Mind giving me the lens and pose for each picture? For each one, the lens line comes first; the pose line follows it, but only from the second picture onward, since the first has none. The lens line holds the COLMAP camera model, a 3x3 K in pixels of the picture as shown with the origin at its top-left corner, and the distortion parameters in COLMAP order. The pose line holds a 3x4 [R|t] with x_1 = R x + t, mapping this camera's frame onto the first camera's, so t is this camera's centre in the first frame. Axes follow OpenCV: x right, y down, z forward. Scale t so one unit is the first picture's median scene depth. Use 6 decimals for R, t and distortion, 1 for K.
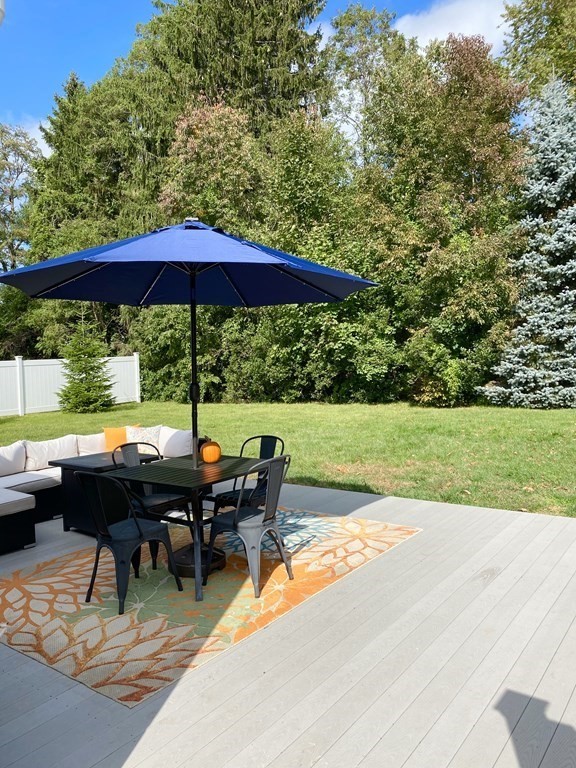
lens RADIAL K [[583.2, 0, 291.4], [0, 583.2, 379.3], [0, 0, 1]] dist [0.062830, -0.090671]
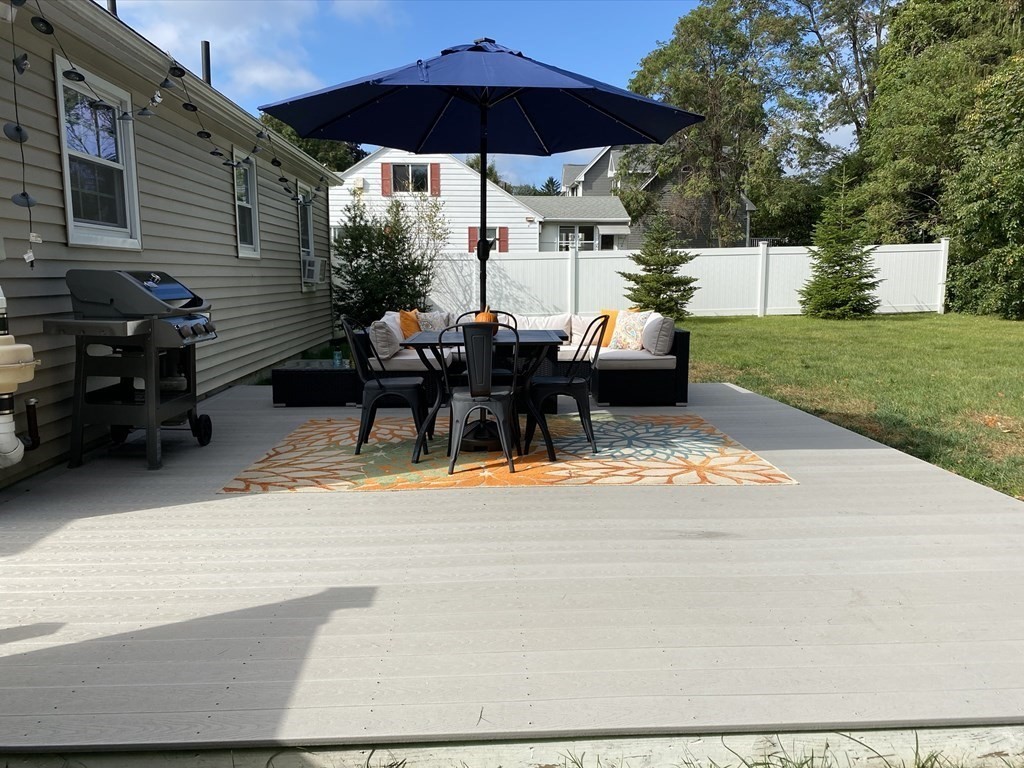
lens RADIAL K [[777.6, 0, 517.4], [0, 777.6, 386.5], [0, 0, 1]] dist [0.062830, -0.090671]
pose [[0.631222, 0.141934, -0.762505, 0.200517], [-0.042158, 0.987939, 0.148997, 0.012794], [0.774456, -0.061904, 0.629592, 0.075965]]
